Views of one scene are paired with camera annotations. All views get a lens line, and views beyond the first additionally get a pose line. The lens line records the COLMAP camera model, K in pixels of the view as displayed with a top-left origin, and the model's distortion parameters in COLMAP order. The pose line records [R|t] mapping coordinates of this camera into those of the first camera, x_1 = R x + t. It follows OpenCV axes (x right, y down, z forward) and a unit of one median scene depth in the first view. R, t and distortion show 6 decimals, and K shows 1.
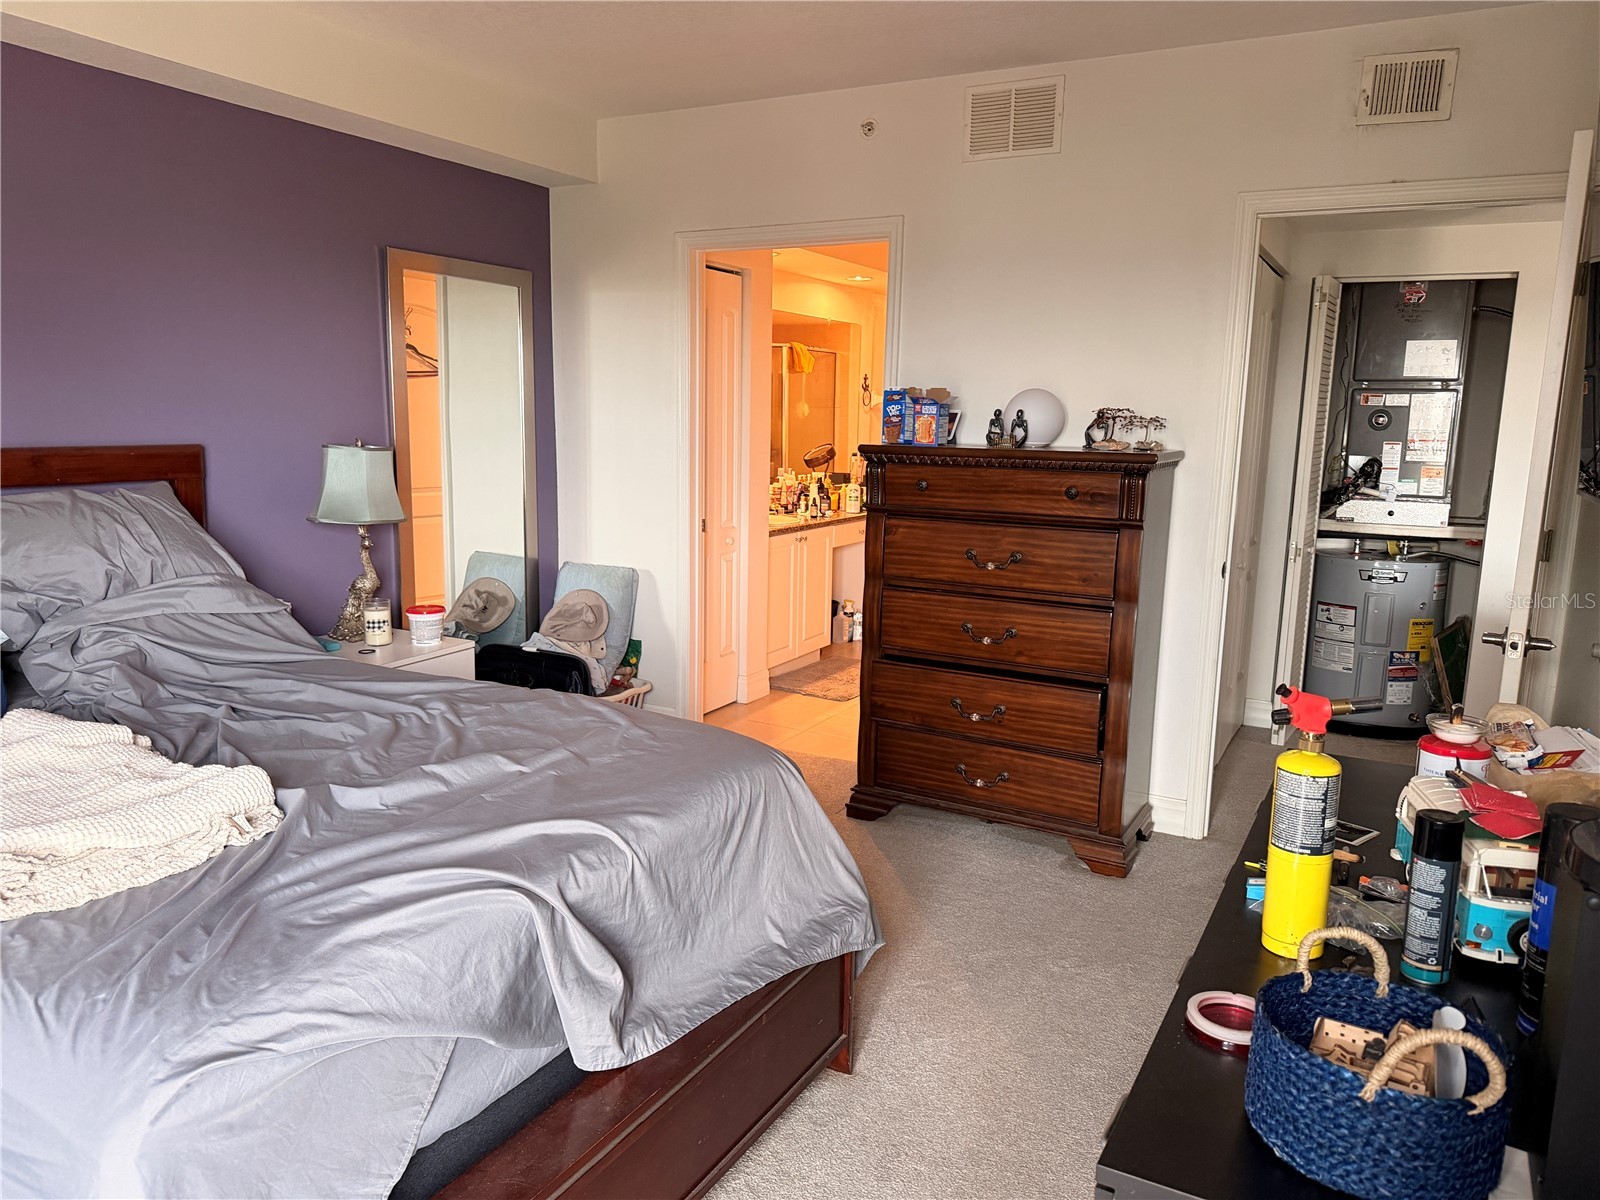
lens RADIAL K [[1123.1, 0, 795.4], [0, 1123.1, 607.3], [0, 0, 1]] dist [0.062765, -0.079054]
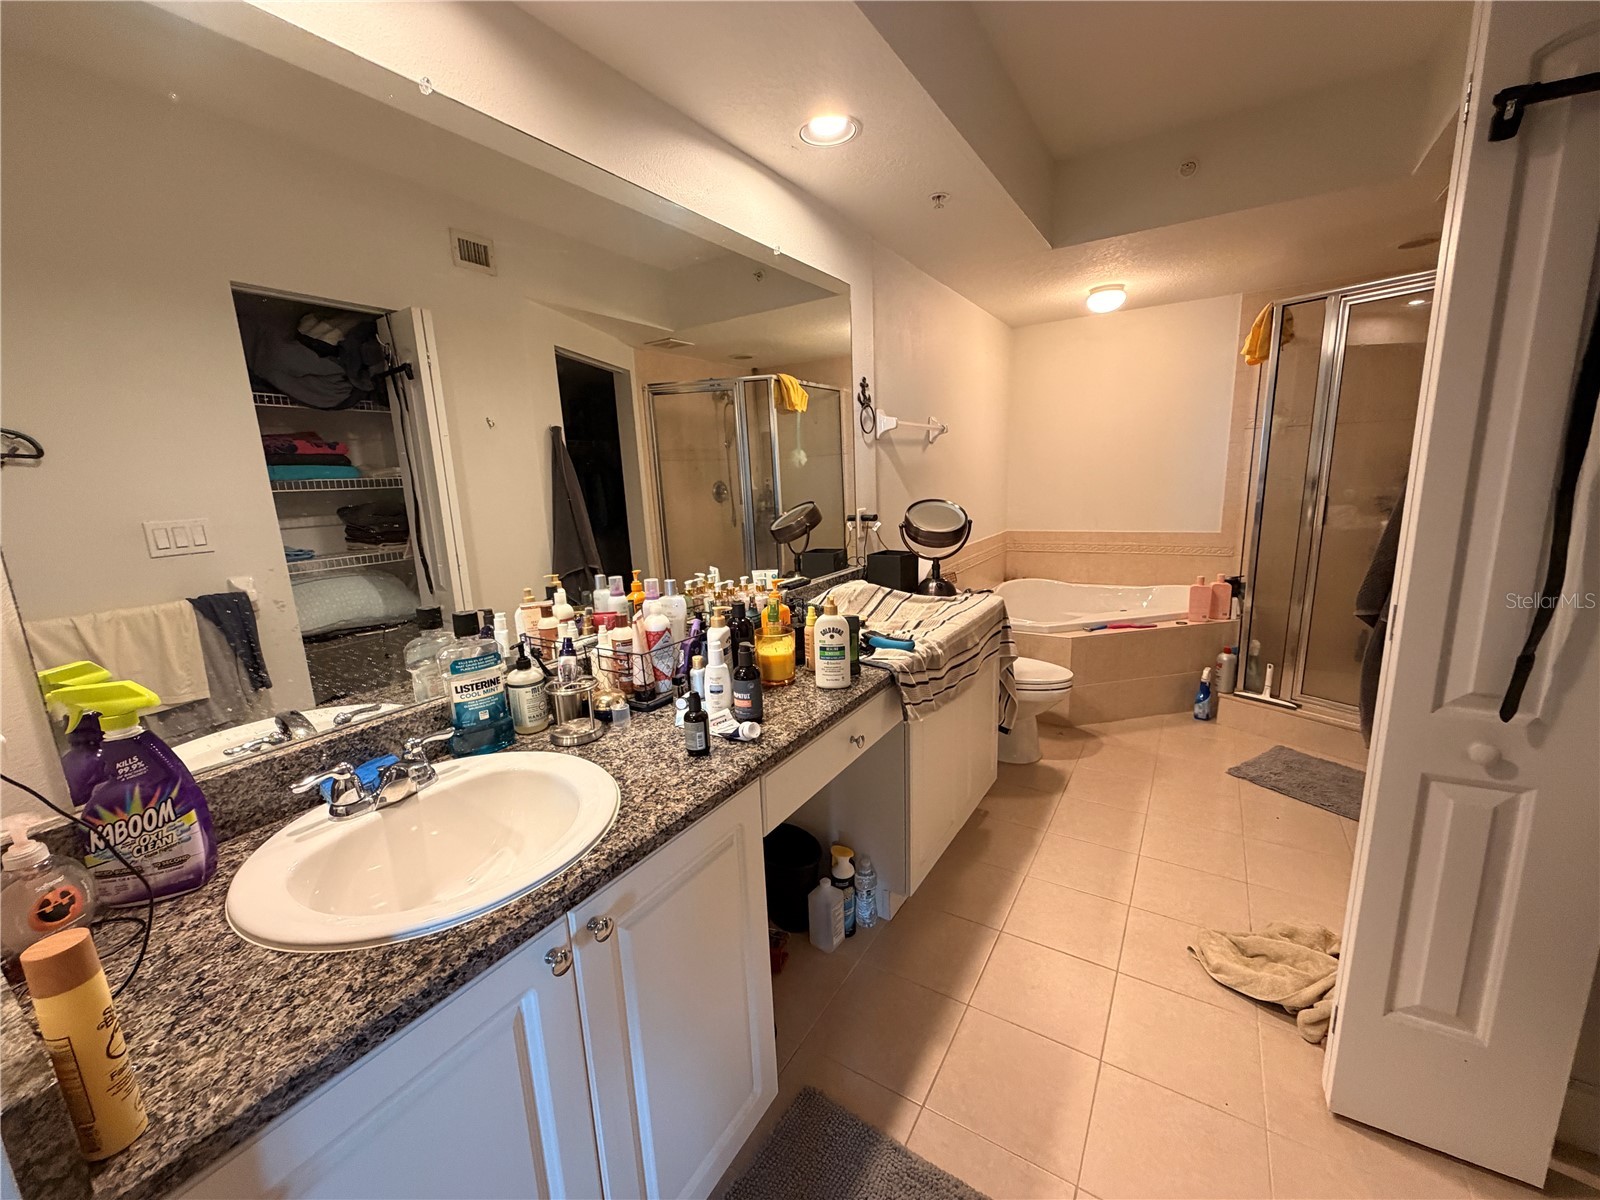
lens RADIAL K [[640.5, 0, 794.2], [0, 640.5, 598.0], [0, 0, 1]] dist [-0.002069, 0.000964]
pose [[0.995173, -0.046617, -0.086358, 0.099547], [0.048422, 0.998648, 0.018931, -0.205300], [0.085359, -0.023021, 0.996084, 1.336759]]
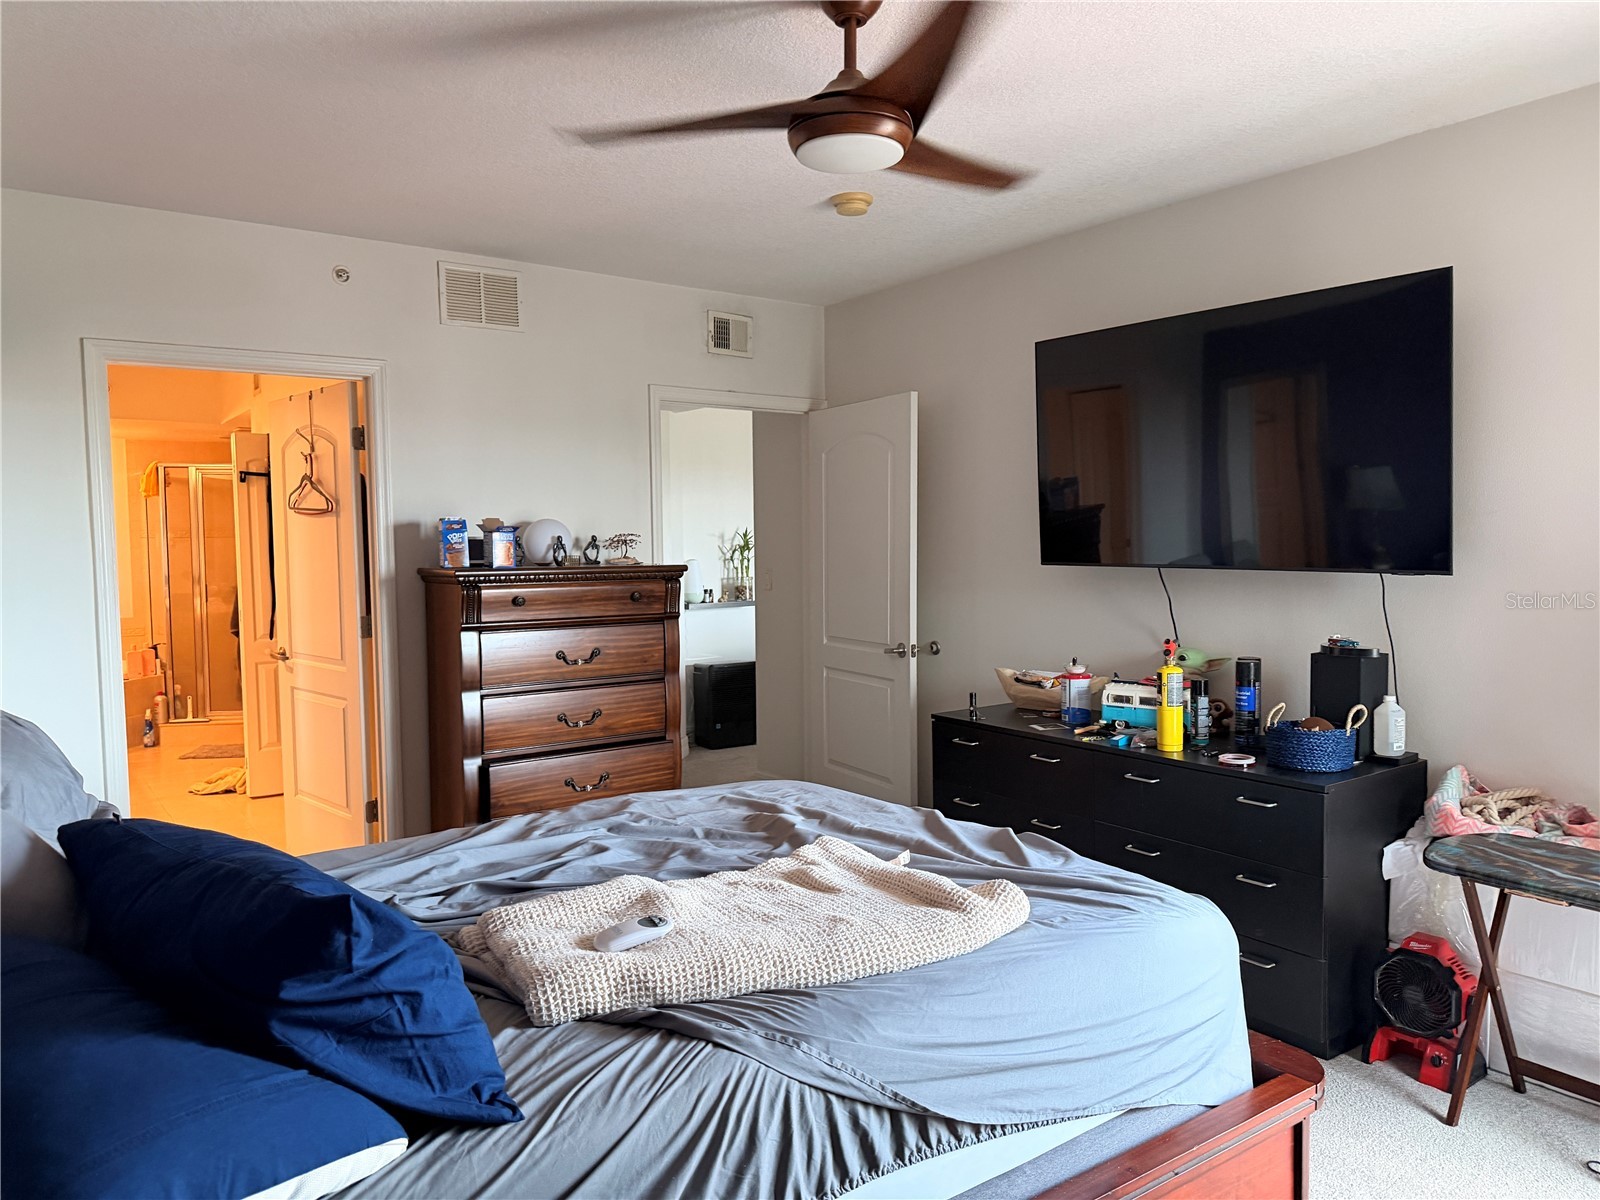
lens RADIAL K [[1123.1, 0, 799.3], [0, 1123.1, 607.4], [0, 0, 1]] dist [0.062765, -0.079054]
pose [[0.439293, -0.081305, 0.894657, -0.751299], [0.175131, 0.984539, 0.003481, -0.053998], [-0.881108, 0.155153, 0.446741, 0.222592]]
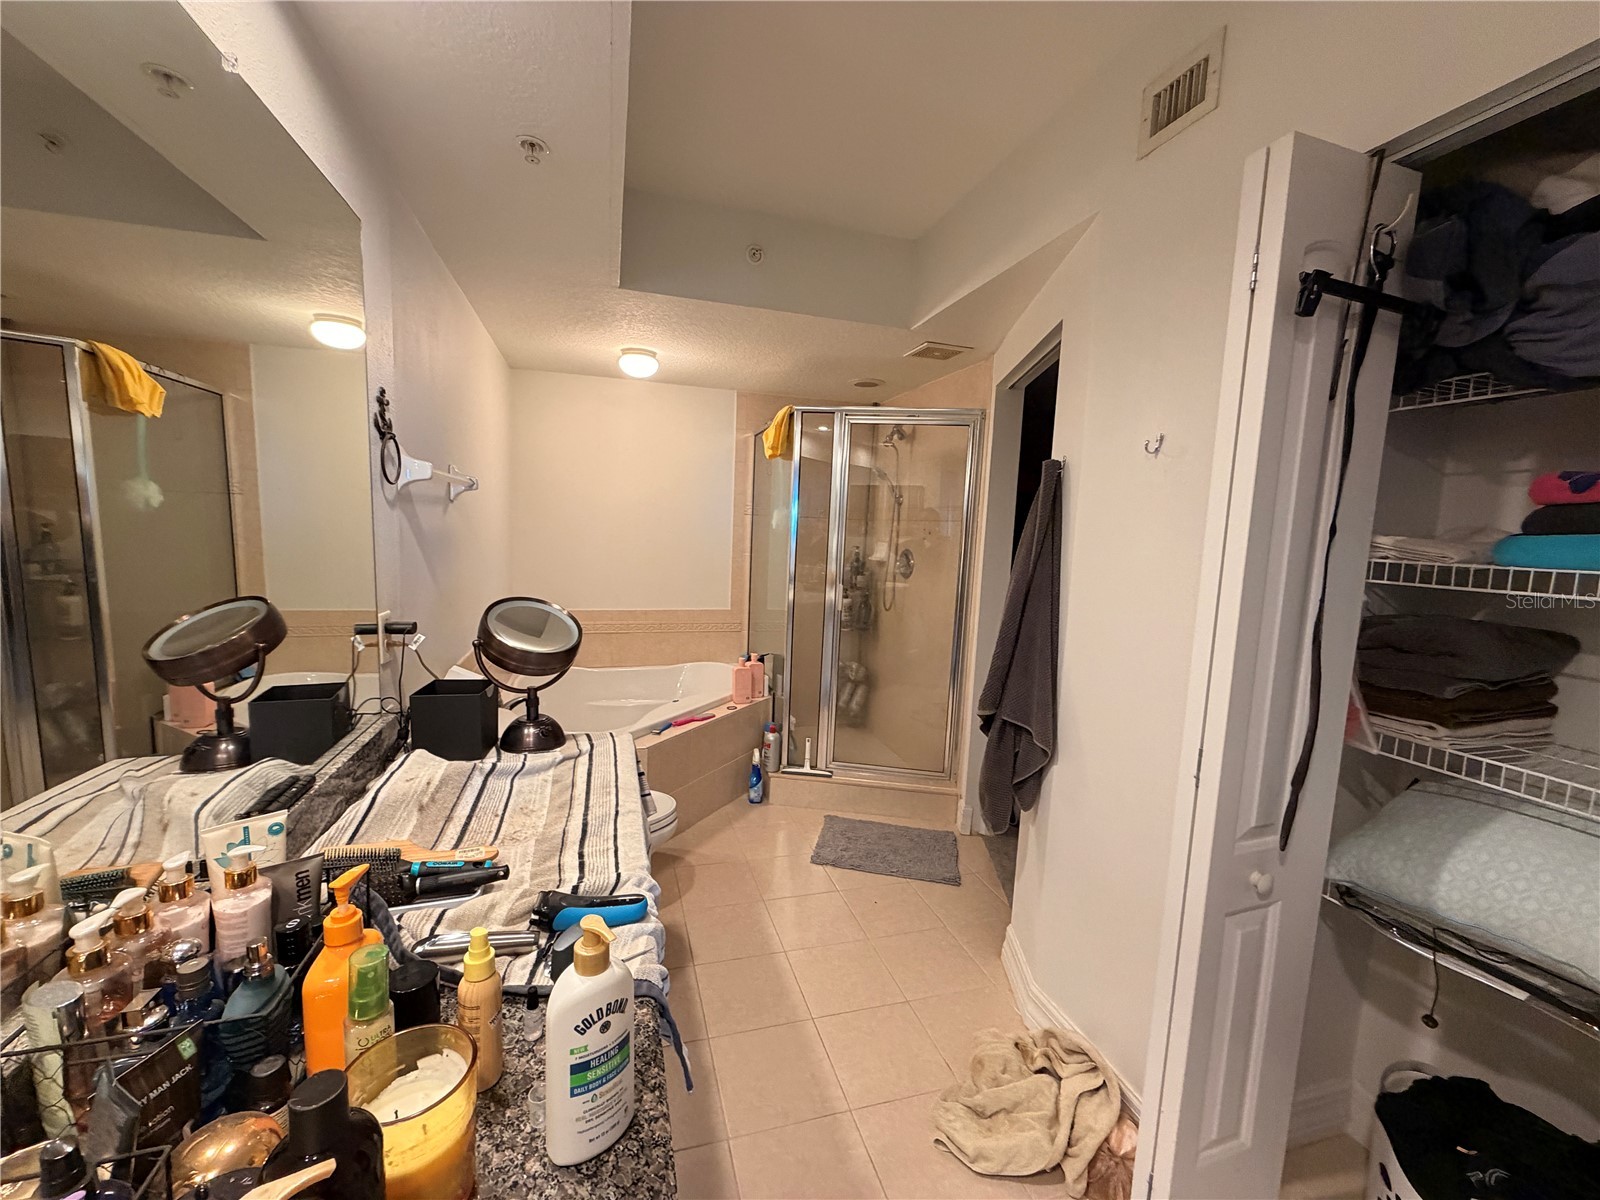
lens RADIAL K [[640.5, 0, 800.2], [0, 640.5, 600.9], [0, 0, 1]] dist [-0.002069, 0.000964]
pose [[0.708836, -0.074388, 0.701440, 0.025741], [0.097052, 0.995251, 0.007472, -0.267539], [-0.698665, 0.062780, 0.712689, 1.562825]]
